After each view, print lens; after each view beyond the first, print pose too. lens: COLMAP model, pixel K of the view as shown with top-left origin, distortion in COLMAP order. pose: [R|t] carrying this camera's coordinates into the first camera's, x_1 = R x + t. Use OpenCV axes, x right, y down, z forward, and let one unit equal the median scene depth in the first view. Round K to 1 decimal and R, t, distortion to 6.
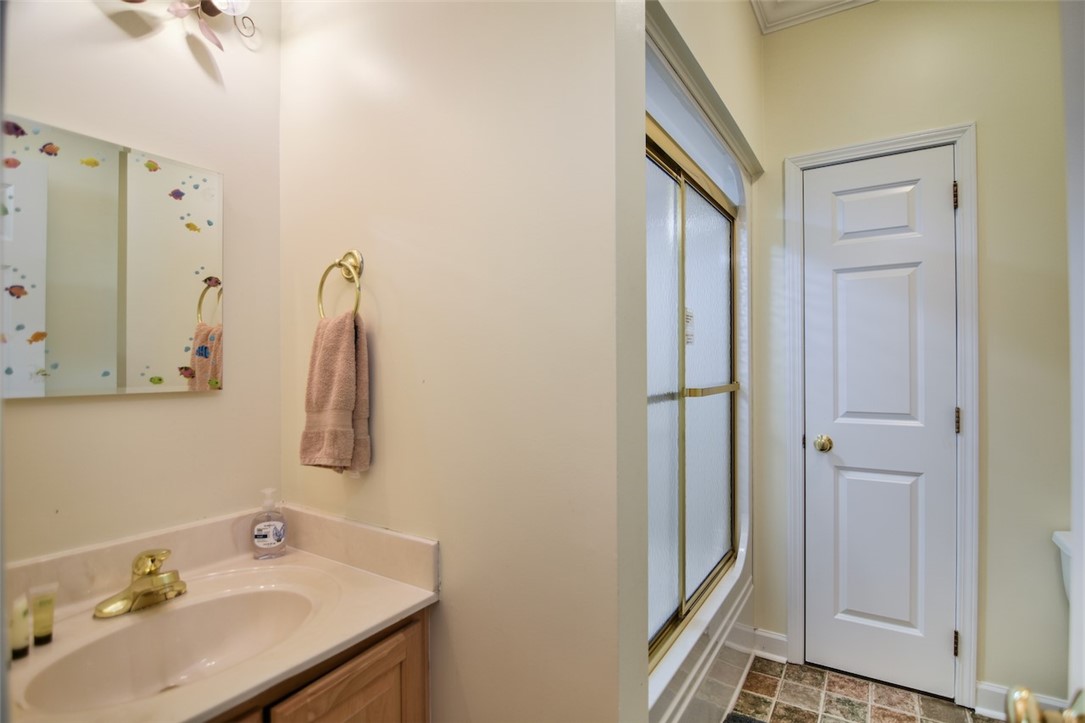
lens RADIAL K [[529.0, 0, 545.5], [0, 529.0, 362.3], [0, 0, 1]] dist [-0.012058, -0.008122]
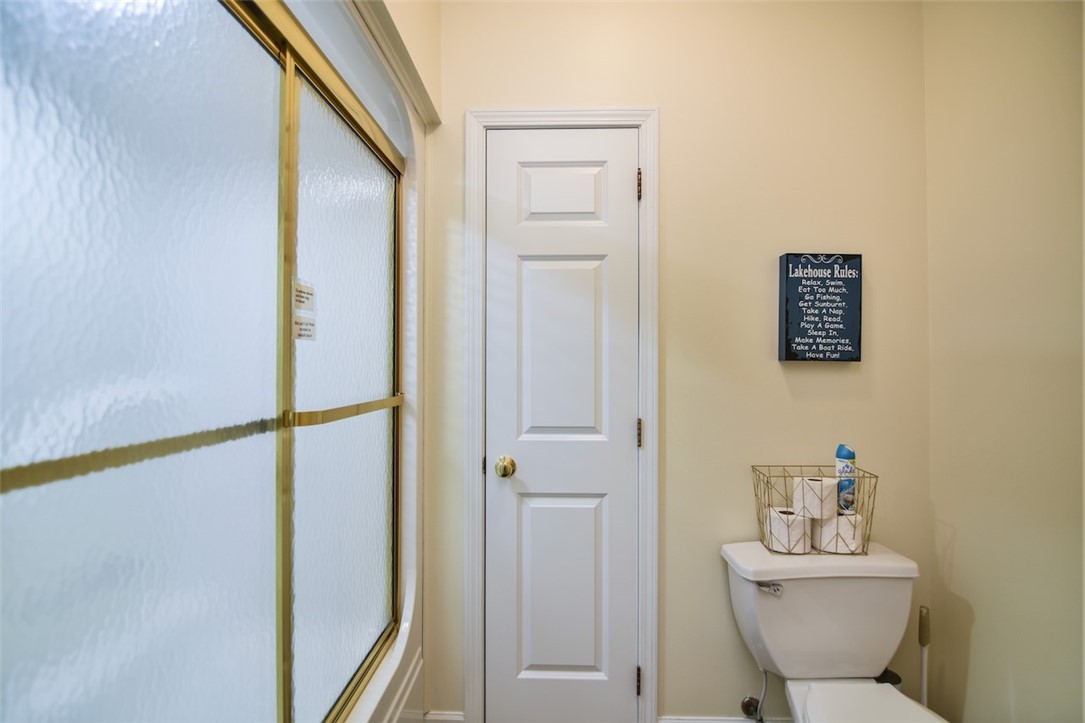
lens RADIAL K [[529.0, 0, 543.8], [0, 529.0, 362.5], [0, 0, 1]] dist [-0.012058, -0.008122]
pose [[0.861873, 0.008211, 0.507058, 0.163555], [-0.007163, 0.999966, -0.004016, -0.004874], [-0.507074, -0.000171, 0.861903, 0.267333]]
